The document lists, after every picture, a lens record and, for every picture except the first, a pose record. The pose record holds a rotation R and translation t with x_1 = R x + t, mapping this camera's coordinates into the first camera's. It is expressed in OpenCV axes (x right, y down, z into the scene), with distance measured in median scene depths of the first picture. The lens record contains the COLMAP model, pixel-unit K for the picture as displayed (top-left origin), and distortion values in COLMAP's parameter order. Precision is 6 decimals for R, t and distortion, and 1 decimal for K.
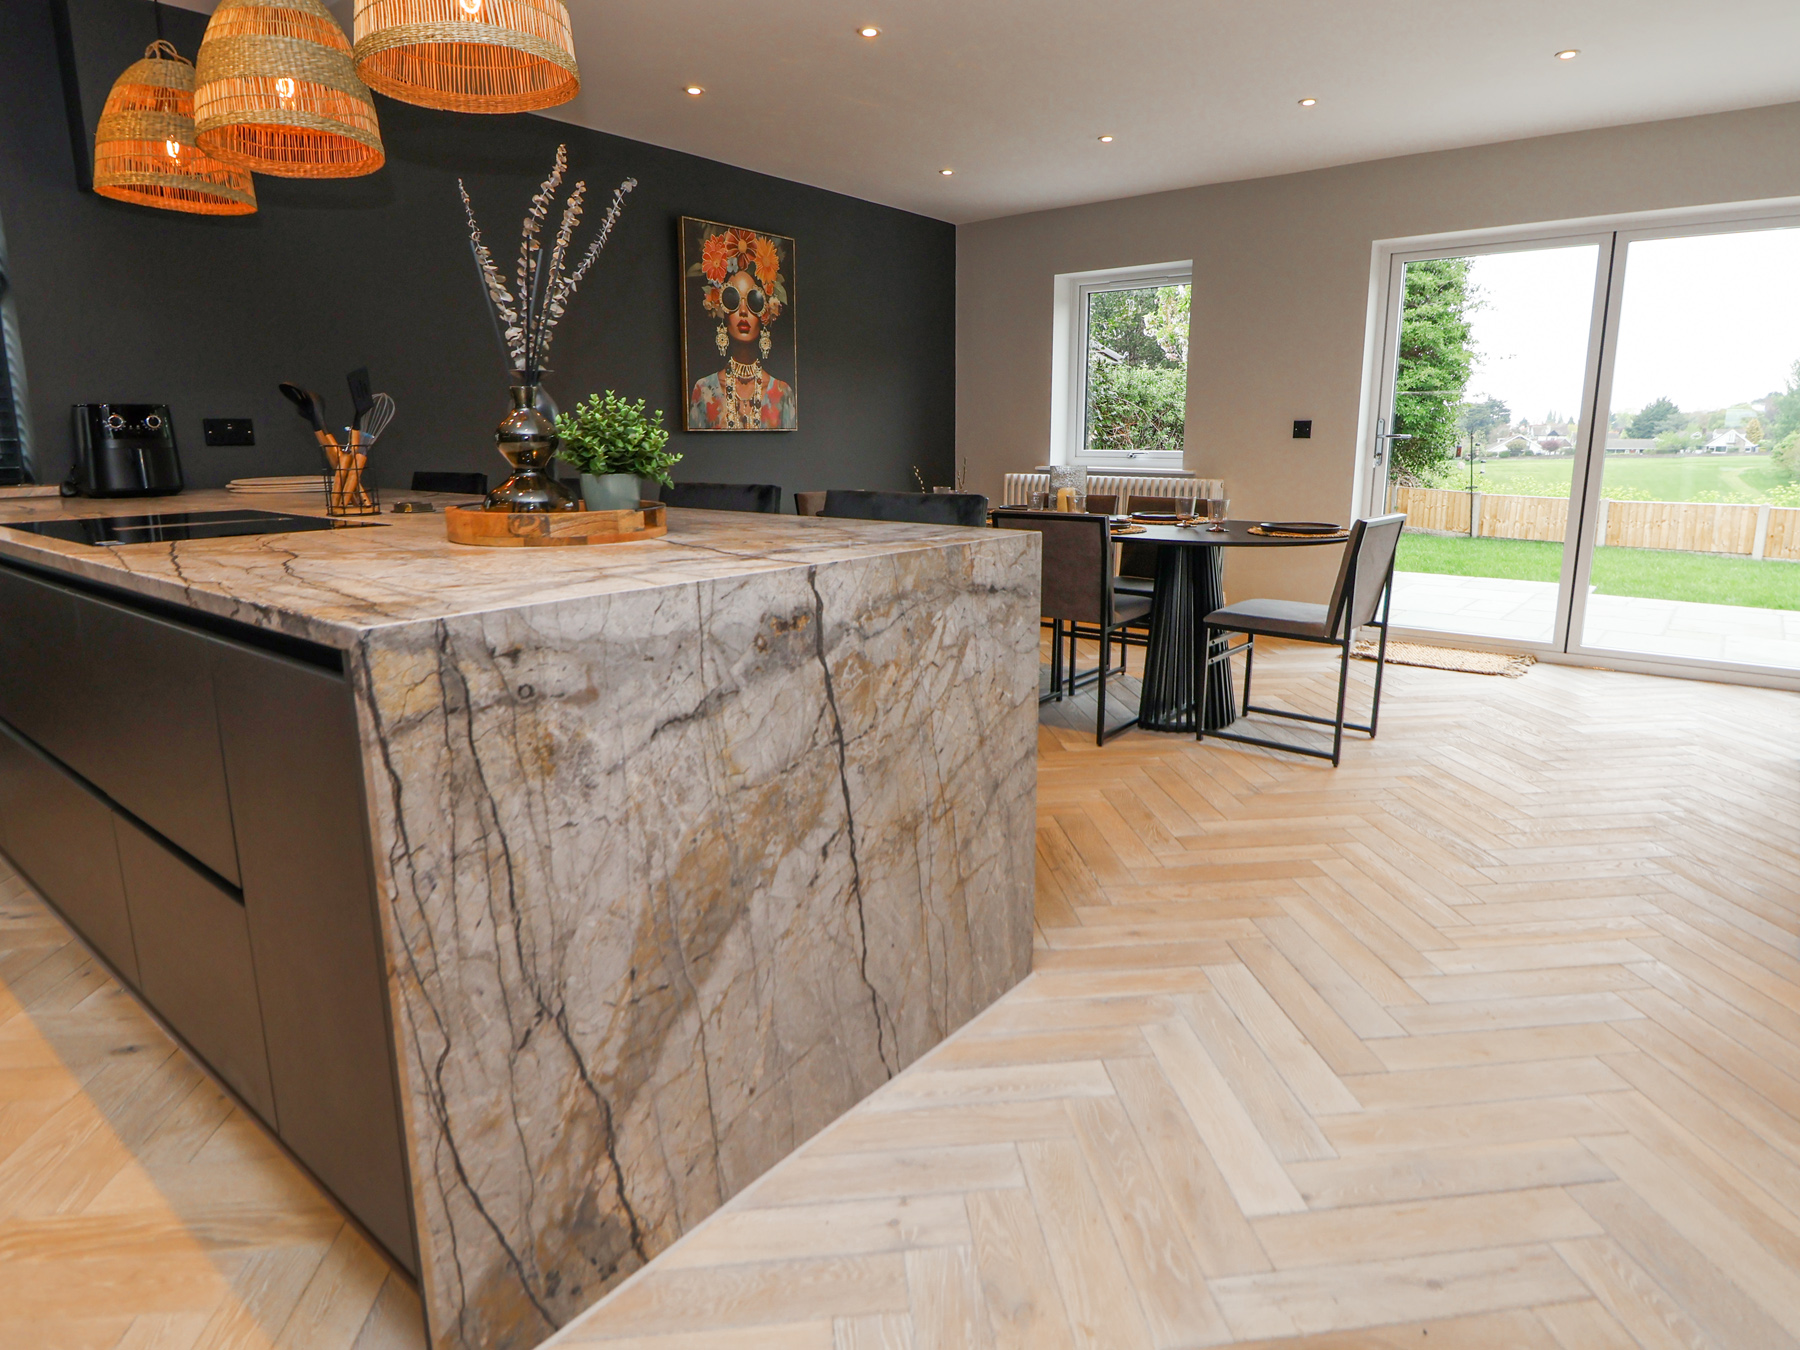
lens RADIAL K [[1035.9, 0, 919.2], [0, 1035.9, 645.8], [0, 0, 1]] dist [-0.002090, -0.011716]
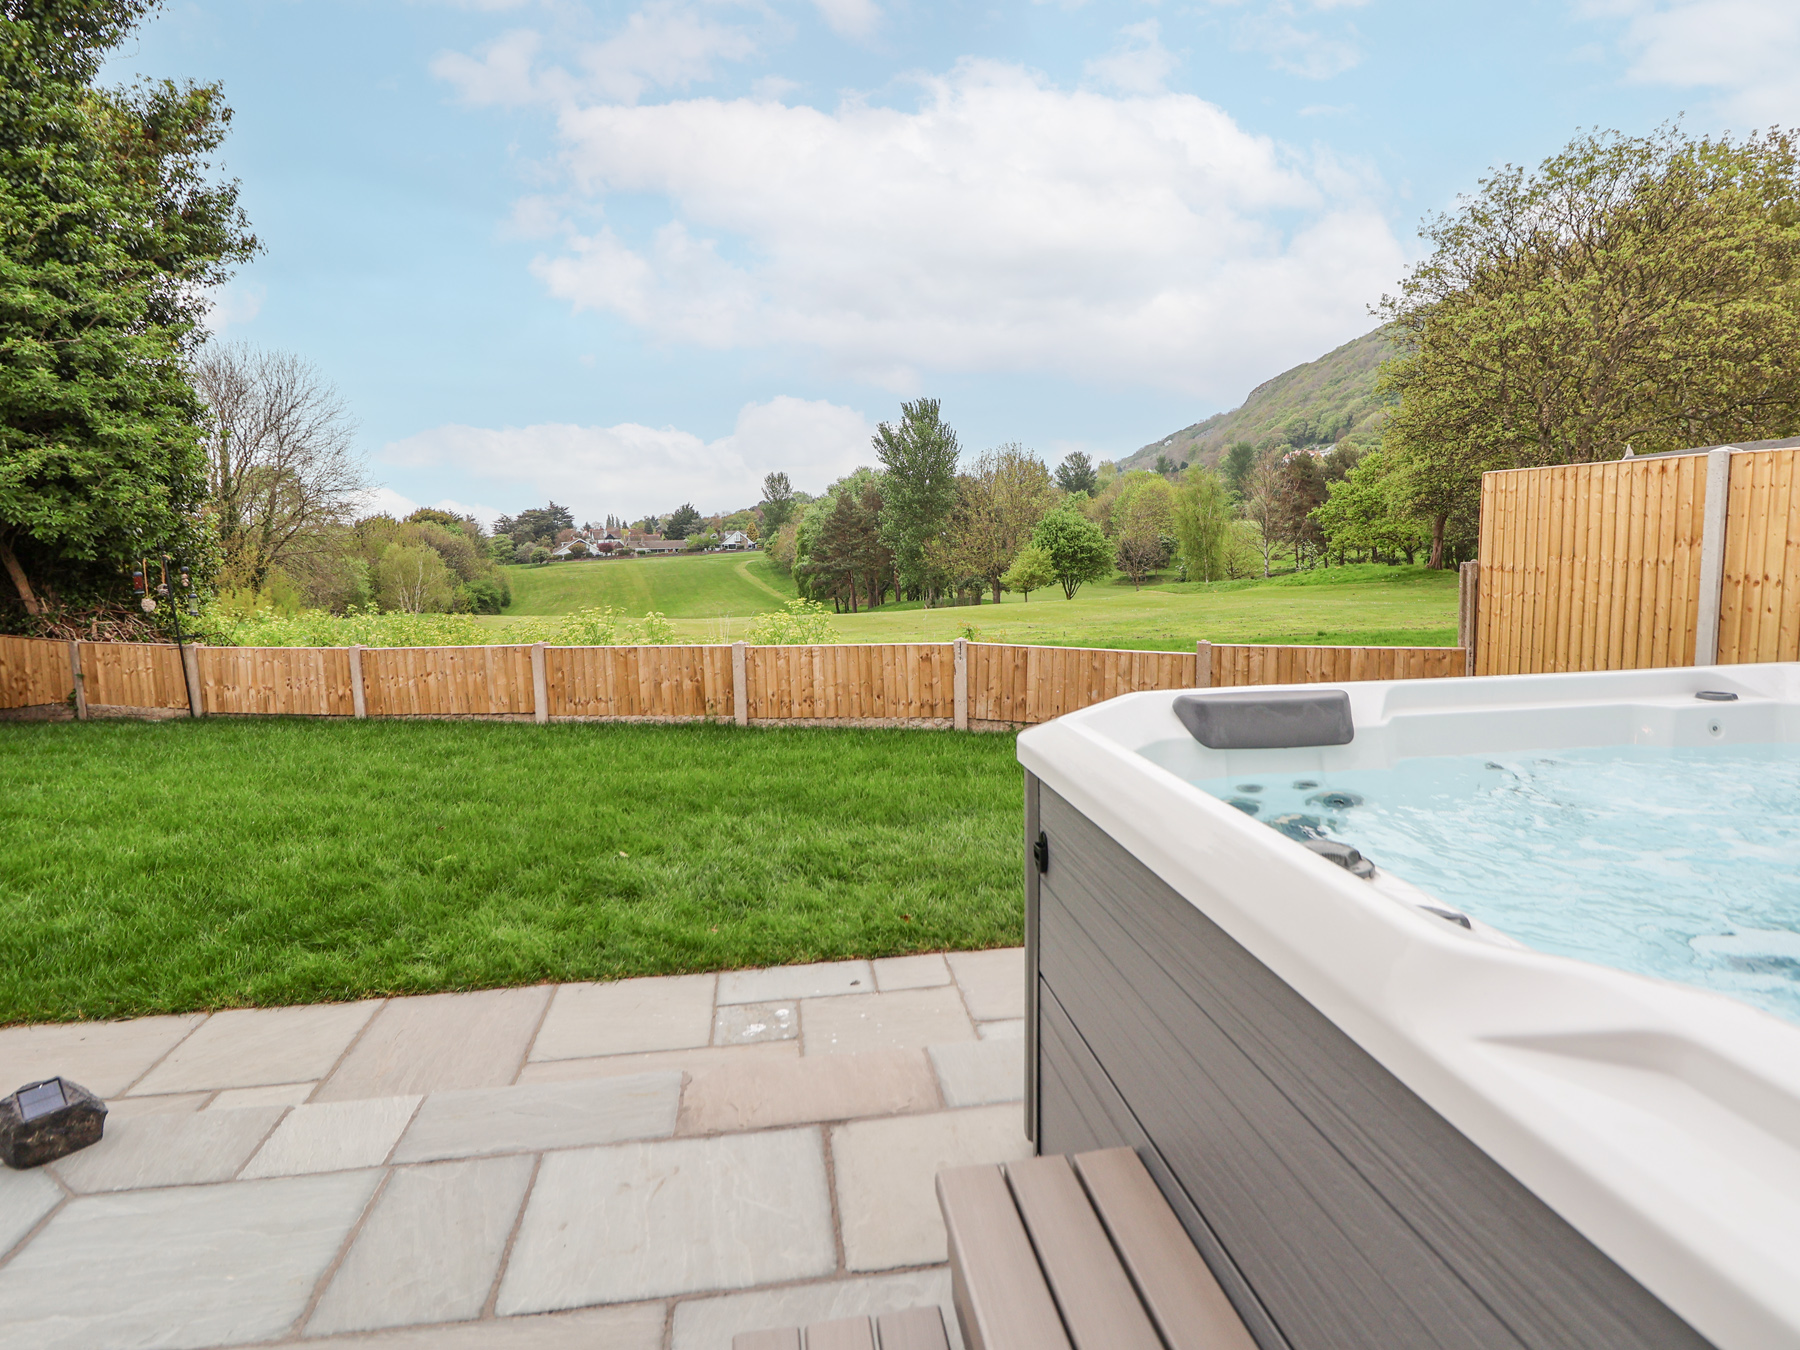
lens RADIAL K [[1001.4, 0, 920.0], [0, 1001.4, 654.0], [0, 0, 1]] dist [0.000652, -0.015877]
pose [[0.680052, -0.100843, 0.726195, 1.173515], [0.164220, 0.986280, -0.016825, -0.176391], [-0.714535, 0.130698, 0.687282, 0.795452]]
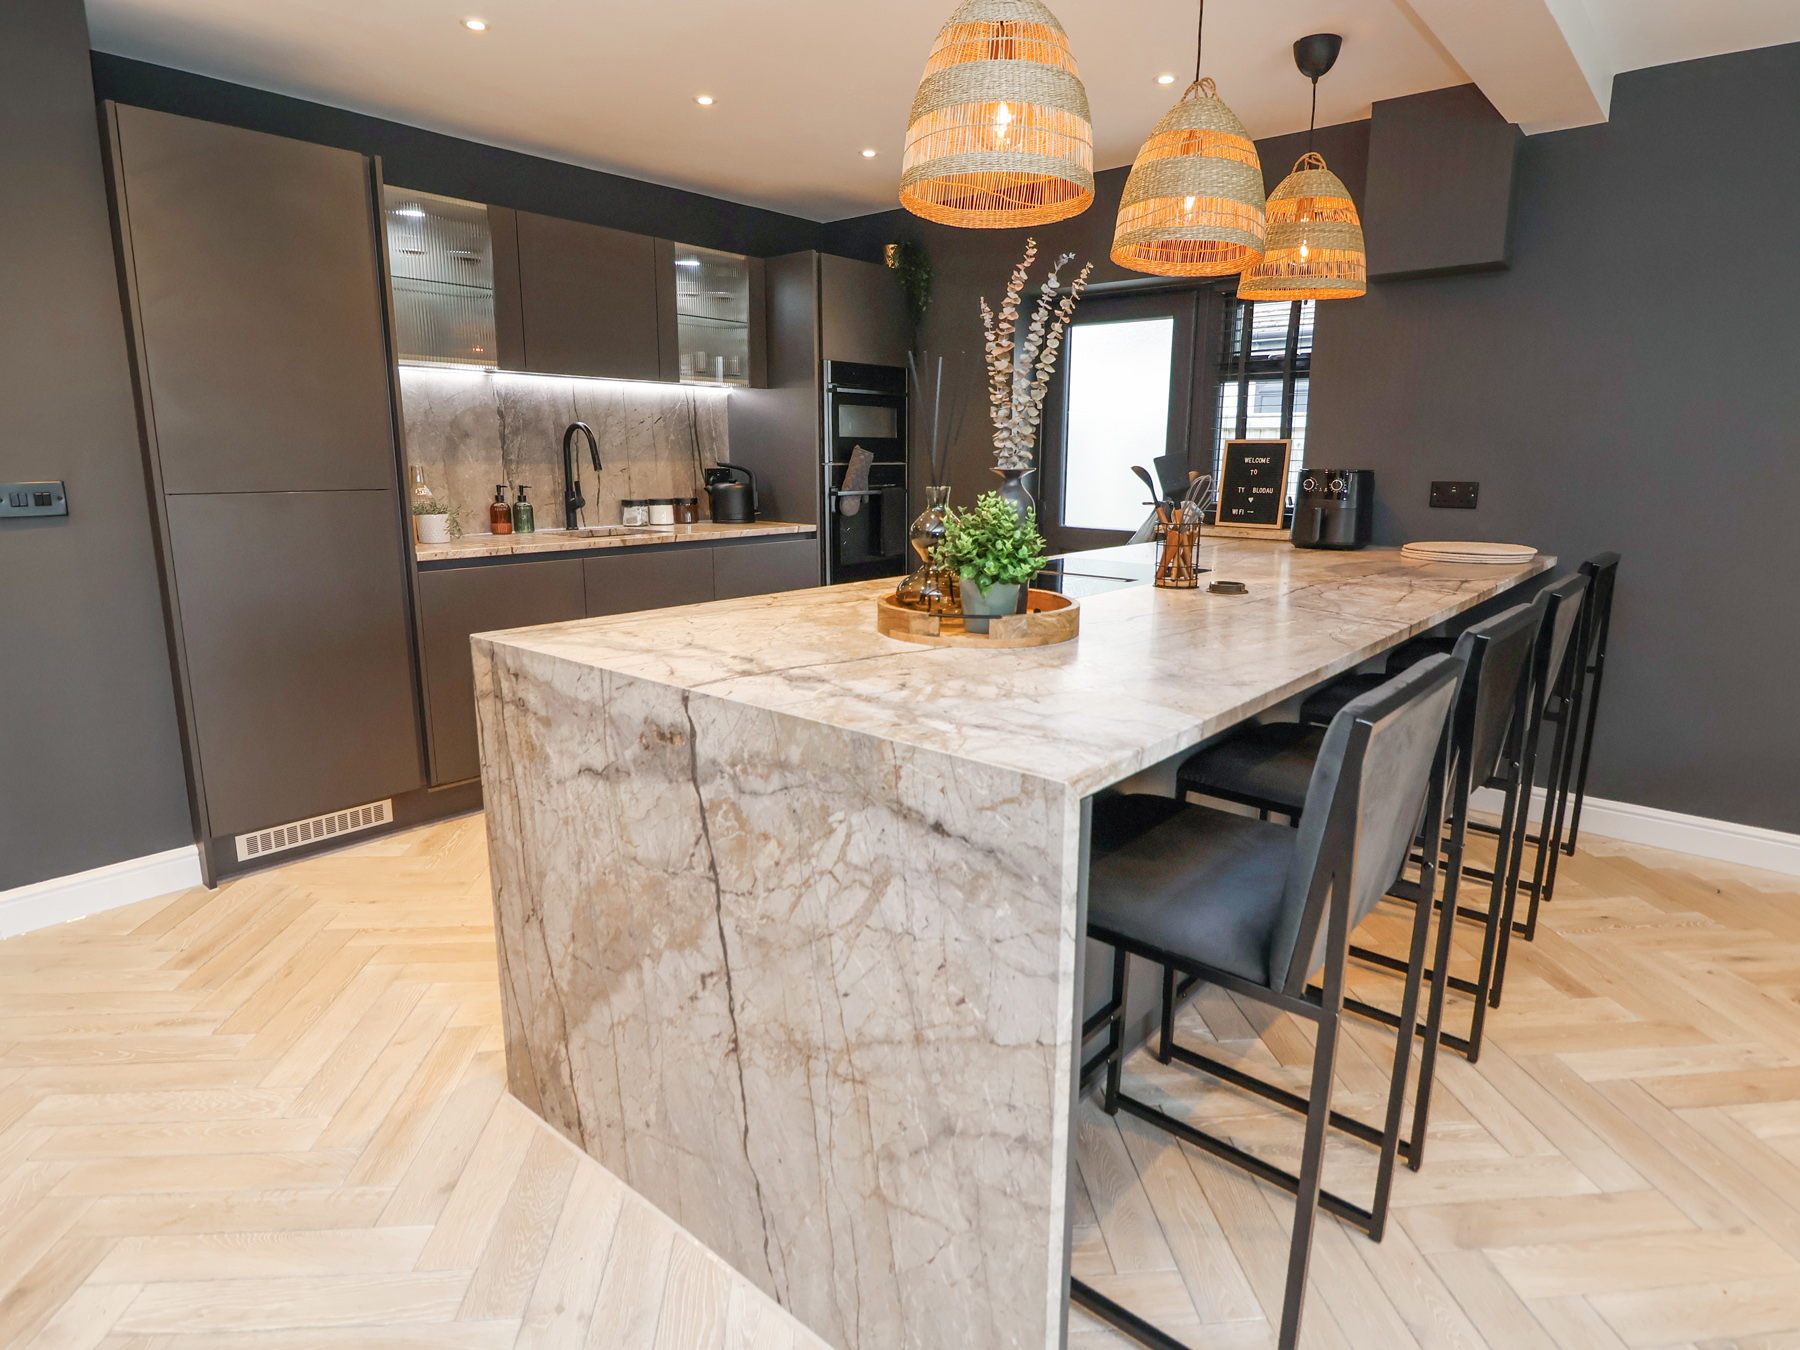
lens RADIAL K [[1001.4, 0, 920.0], [0, 1001.4, 654.0], [0, 0, 1]] dist [0.000652, -0.015877]
pose [[-0.026014, 0.199991, -0.979452, 0.230959], [-0.208000, 0.957257, 0.200983, -0.098518], [0.977783, 0.208954, 0.016695, 0.340167]]
